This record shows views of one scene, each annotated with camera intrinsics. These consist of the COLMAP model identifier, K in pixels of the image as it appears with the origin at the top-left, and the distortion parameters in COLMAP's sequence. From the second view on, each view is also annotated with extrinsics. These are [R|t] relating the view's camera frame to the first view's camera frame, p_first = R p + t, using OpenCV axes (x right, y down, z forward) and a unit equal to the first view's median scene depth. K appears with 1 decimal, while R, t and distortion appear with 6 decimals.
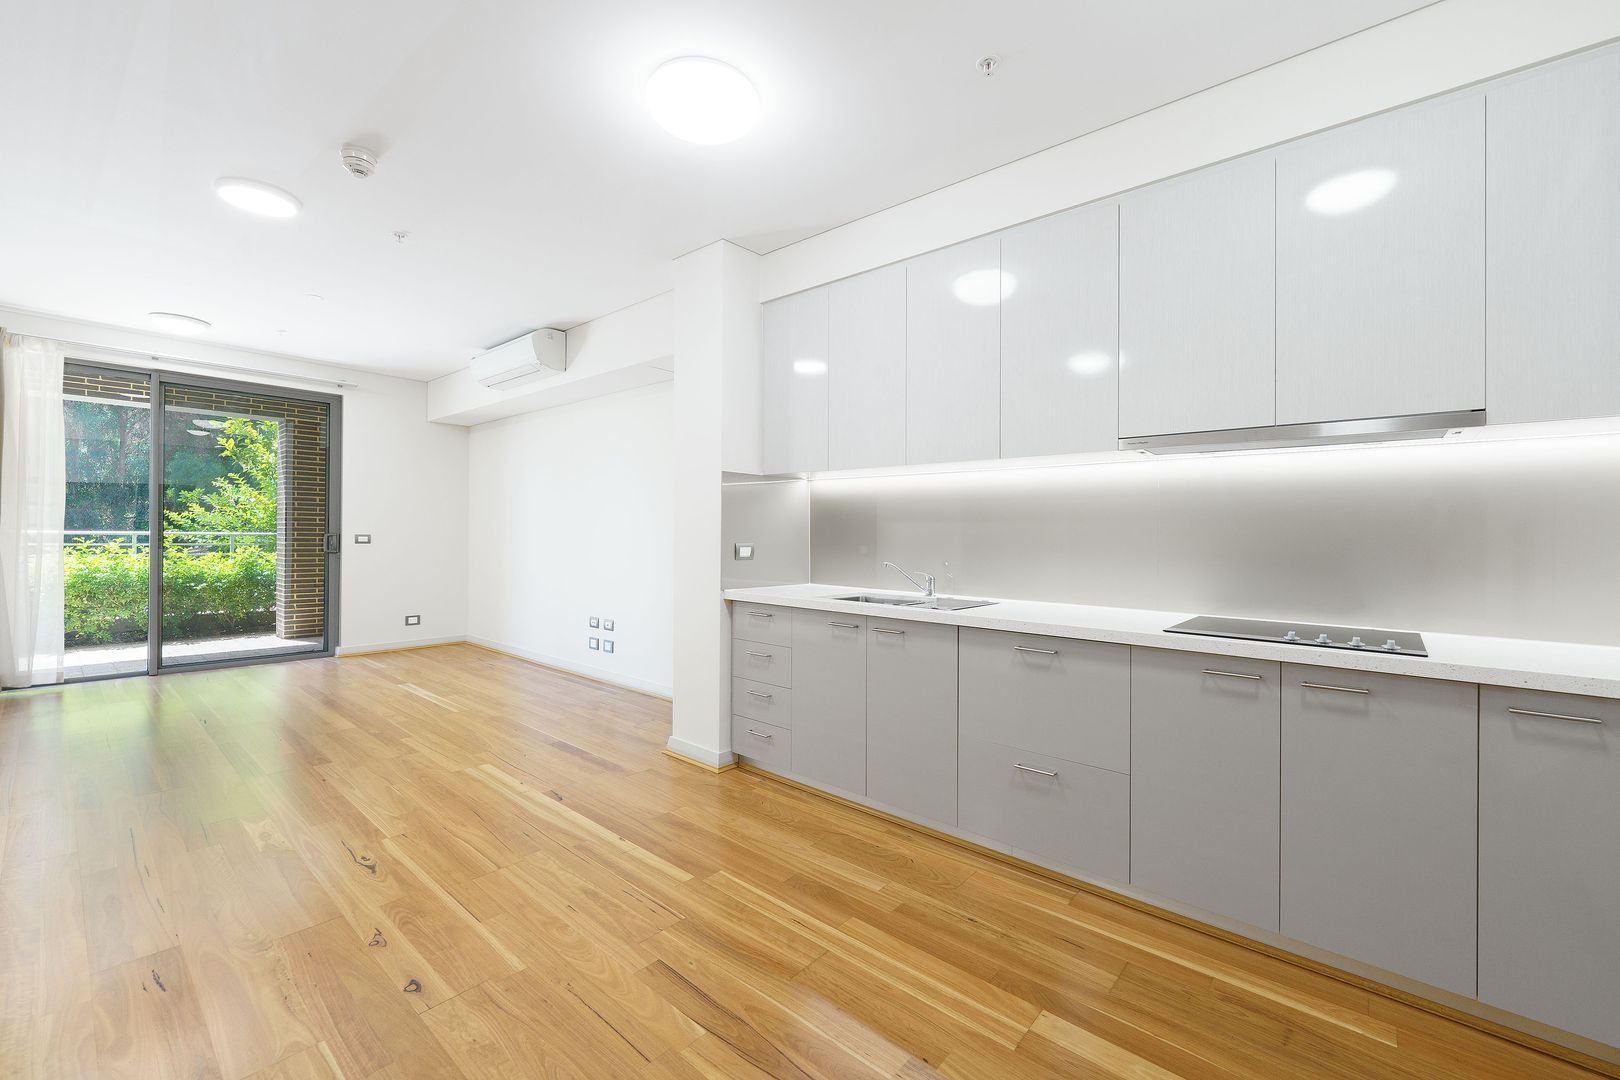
lens RADIAL K [[661.5, 0, 805.5], [0, 661.5, 531.5], [0, 0, 1]] dist [-0.000271, -0.000907]
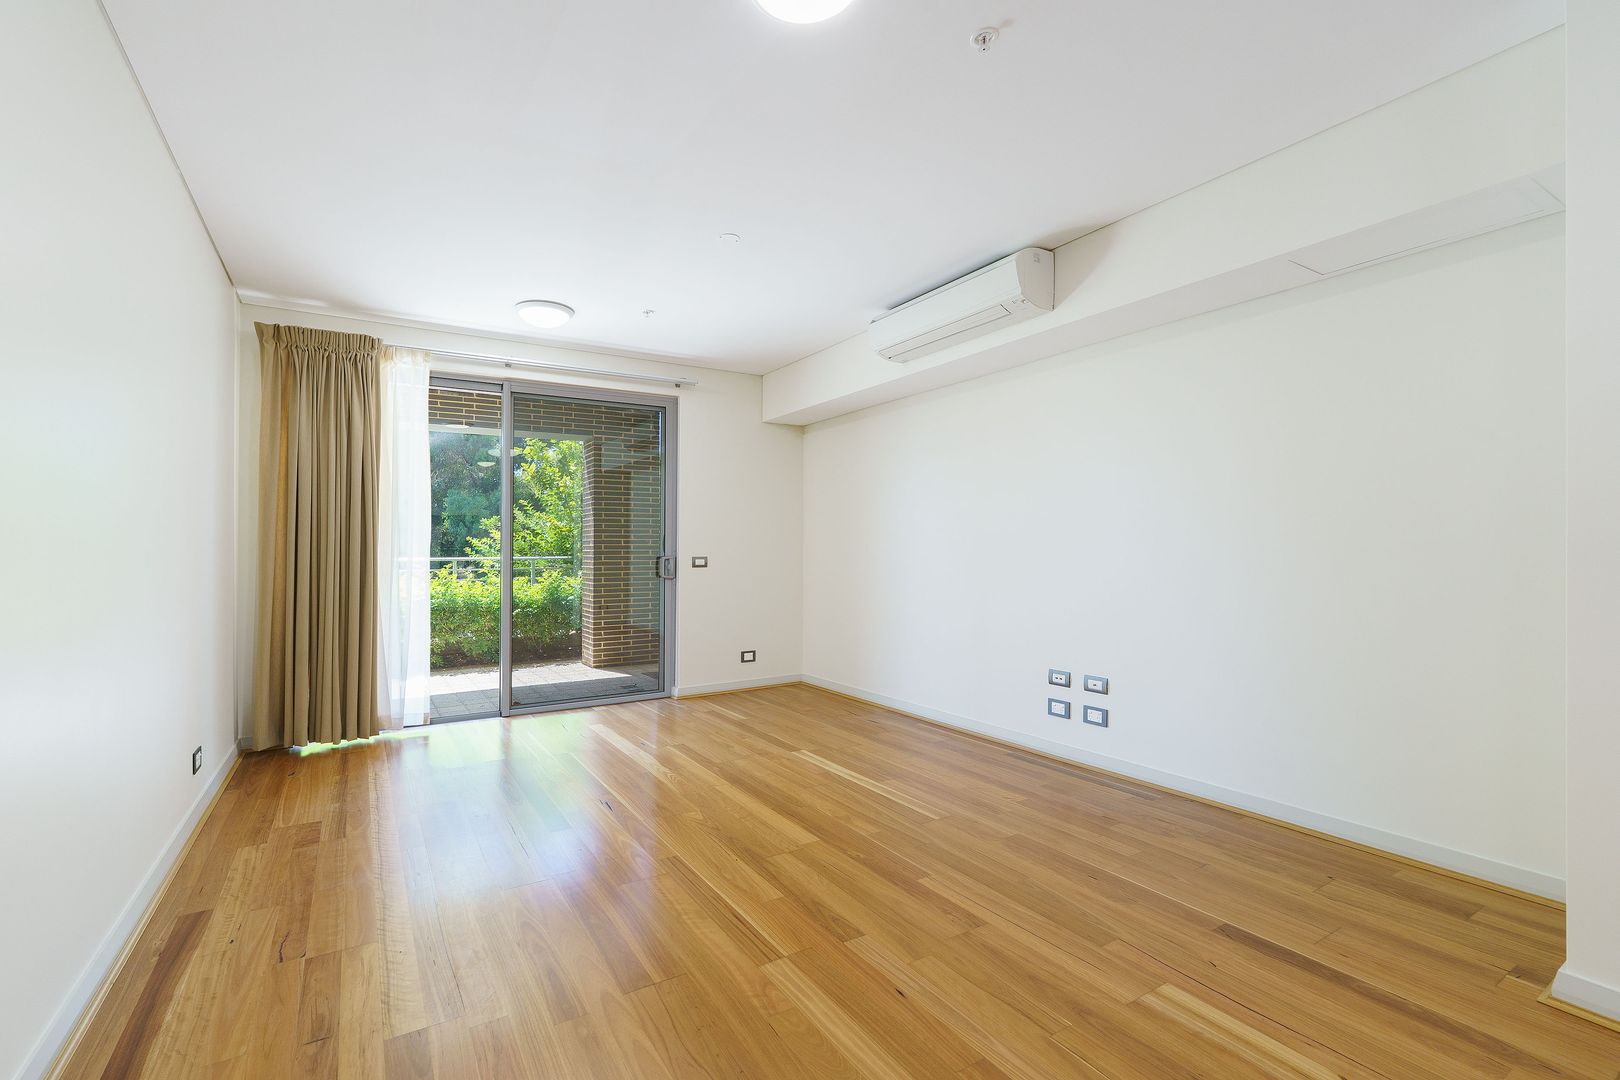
lens RADIAL K [[661.5, 0, 805.5], [0, 661.5, 531.5], [0, 0, 1]] dist [-0.000271, -0.000907]
pose [[0.965311, -0.026833, -0.259721, -0.326098], [0.020645, 0.999435, -0.026524, -0.002777], [0.260286, 0.020242, 0.965319, 0.213549]]
